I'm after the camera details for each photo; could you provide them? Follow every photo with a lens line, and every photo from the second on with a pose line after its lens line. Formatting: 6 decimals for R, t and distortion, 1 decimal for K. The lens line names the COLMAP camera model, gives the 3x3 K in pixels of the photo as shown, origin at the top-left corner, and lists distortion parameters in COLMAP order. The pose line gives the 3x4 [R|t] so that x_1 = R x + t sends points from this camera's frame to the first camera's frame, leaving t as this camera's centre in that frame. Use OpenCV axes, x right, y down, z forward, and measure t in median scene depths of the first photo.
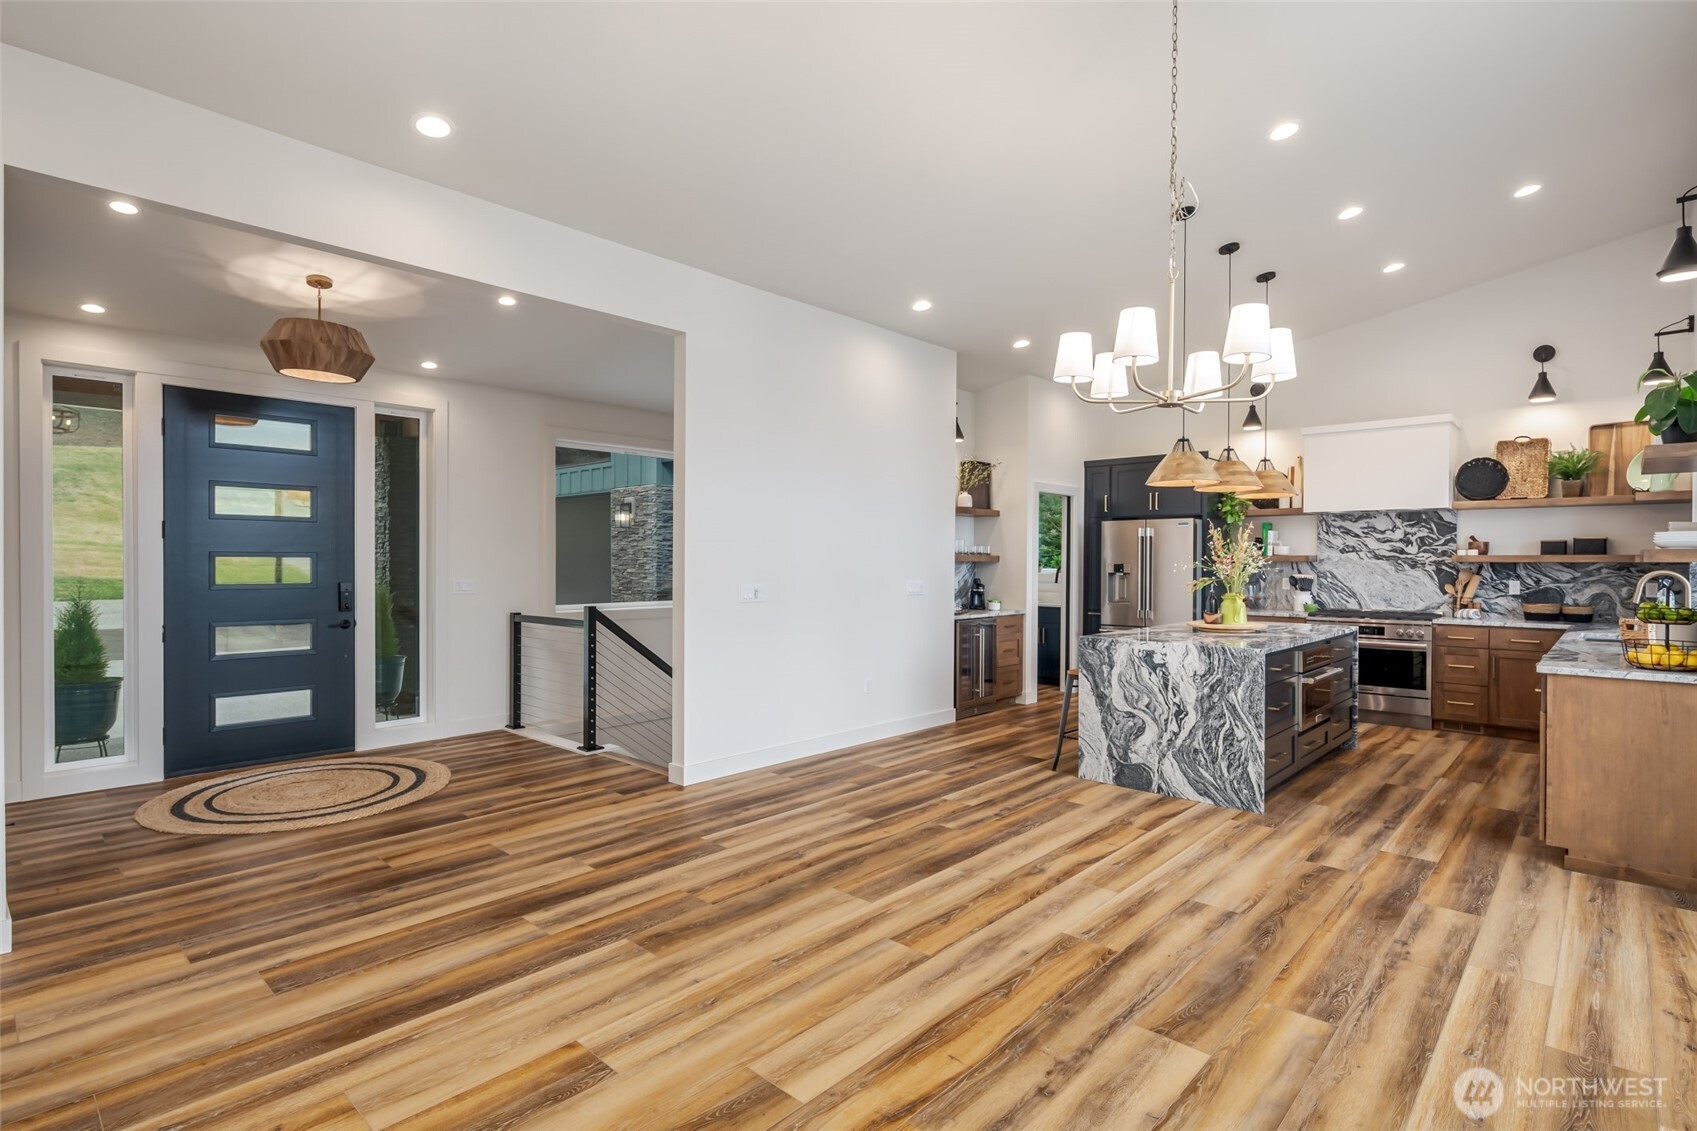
lens RADIAL K [[826.0, 0, 848.5], [0, 826.0, 565.5], [0, 0, 1]] dist [0.002687, -0.000150]
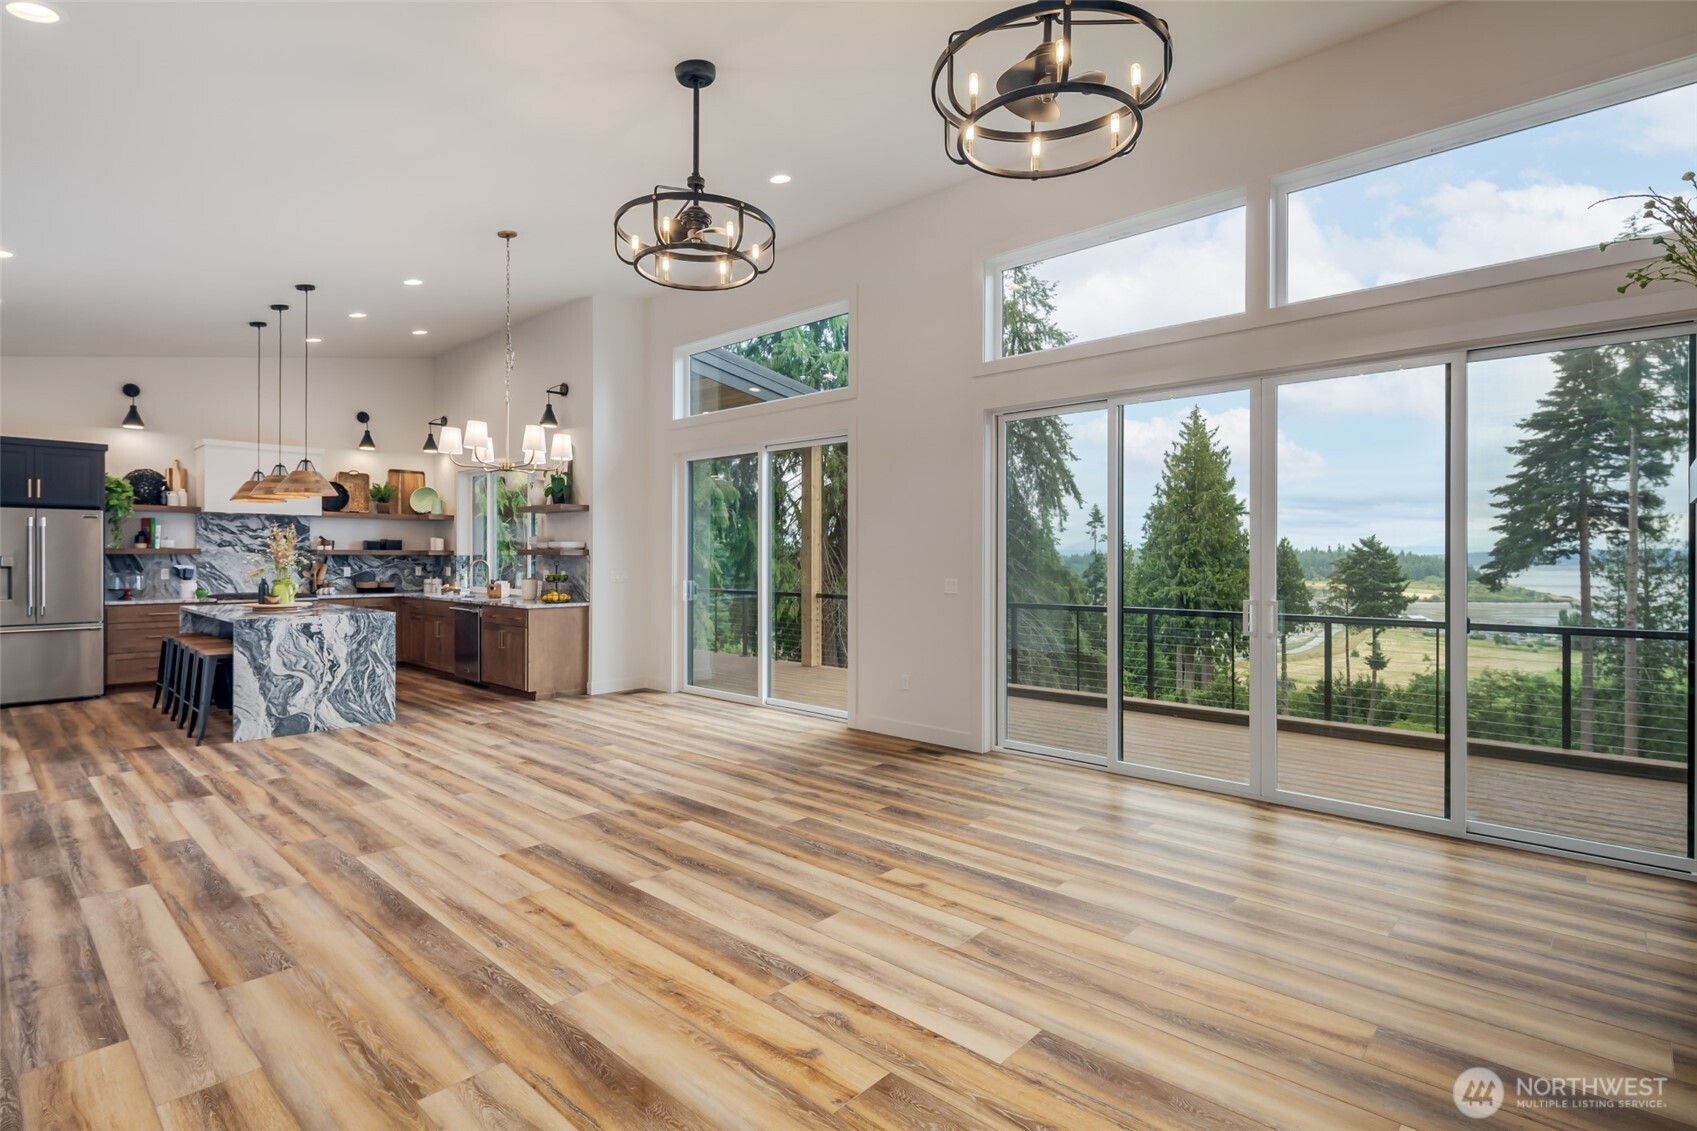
lens RADIAL K [[826.0, 0, 848.5], [0, 826.0, 565.5], [0, 0, 1]] dist [0.002687, -0.000150]
pose [[-0.004042, -0.012687, 0.999911, -0.937759], [0.003341, 0.999914, 0.012701, -0.000645], [-0.999986, 0.003392, -0.003999, 0.161700]]
